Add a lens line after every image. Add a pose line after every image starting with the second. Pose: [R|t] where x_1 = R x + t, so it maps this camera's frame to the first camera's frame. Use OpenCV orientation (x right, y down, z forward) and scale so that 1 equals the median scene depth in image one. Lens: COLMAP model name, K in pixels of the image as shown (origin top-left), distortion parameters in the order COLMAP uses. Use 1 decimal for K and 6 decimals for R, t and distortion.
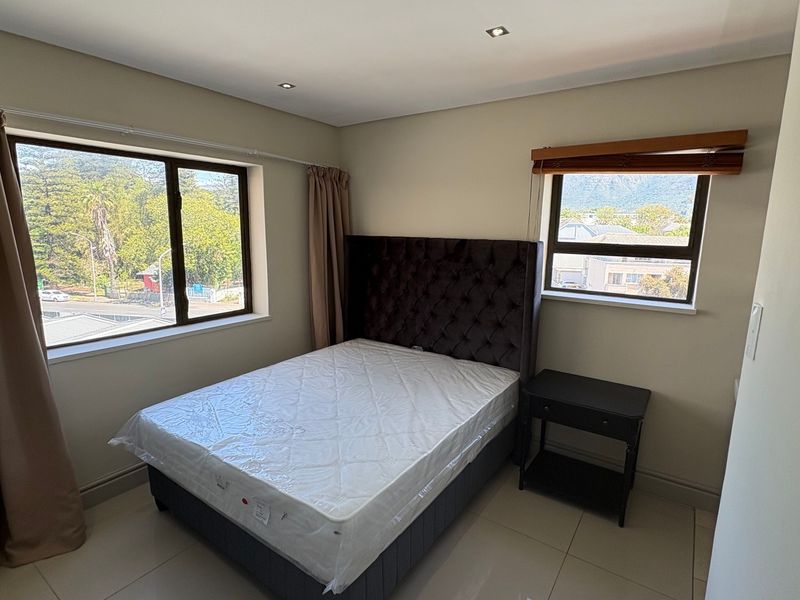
lens RADIAL K [[421.8, 0, 400.3], [0, 421.8, 300.5], [0, 0, 1]] dist [-0.000959, -0.002604]
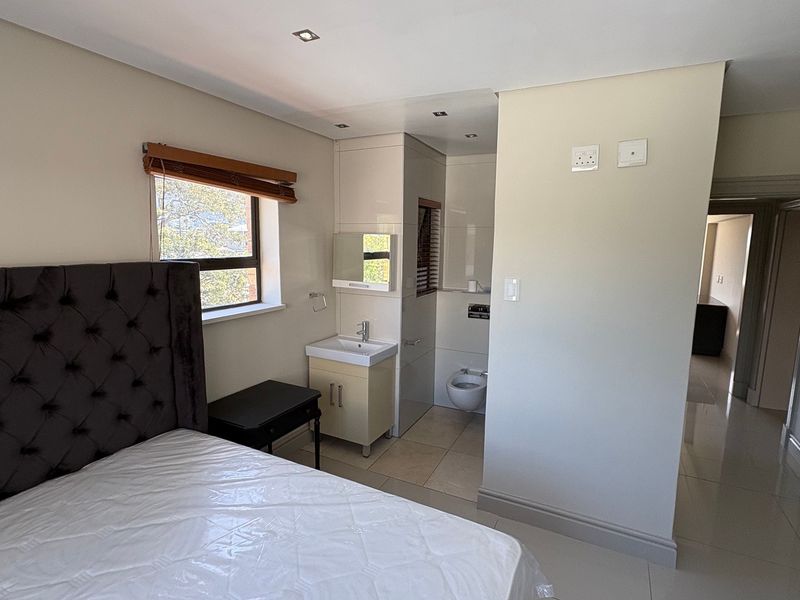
lens RADIAL K [[421.8, 0, 399.2], [0, 421.8, 299.8], [0, 0, 1]] dist [-0.000959, -0.002604]
pose [[-0.133966, -0.157421, 0.978403, -0.539009], [0.157392, 0.971391, 0.177843, -0.146990], [-0.978407, 0.177817, -0.105356, 0.692983]]
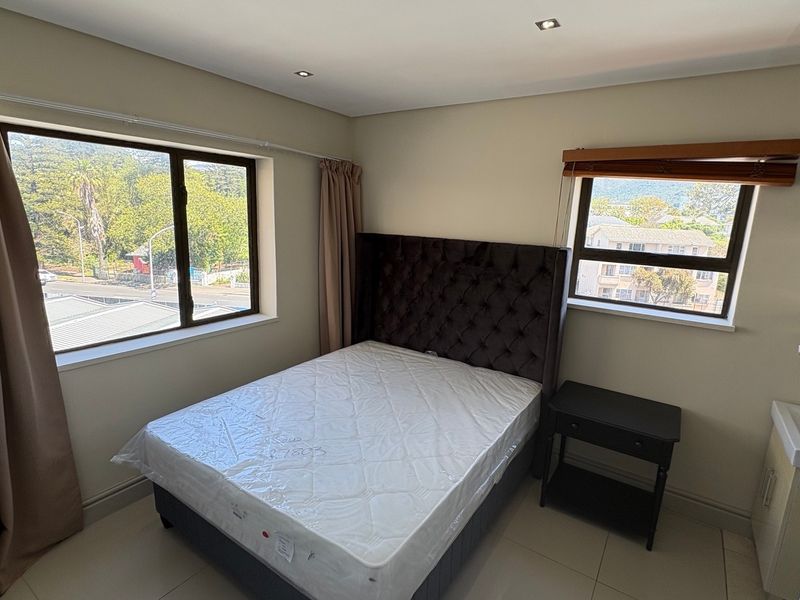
lens RADIAL K [[421.8, 0, 400.4], [0, 421.8, 301.1], [0, 0, 1]] dist [-0.000959, -0.002604]
pose [[0.999631, 0.019467, 0.018967, -0.064061], [-0.020104, 0.999219, 0.034006, -0.046906], [-0.018290, -0.034374, 0.999242, 0.055473]]
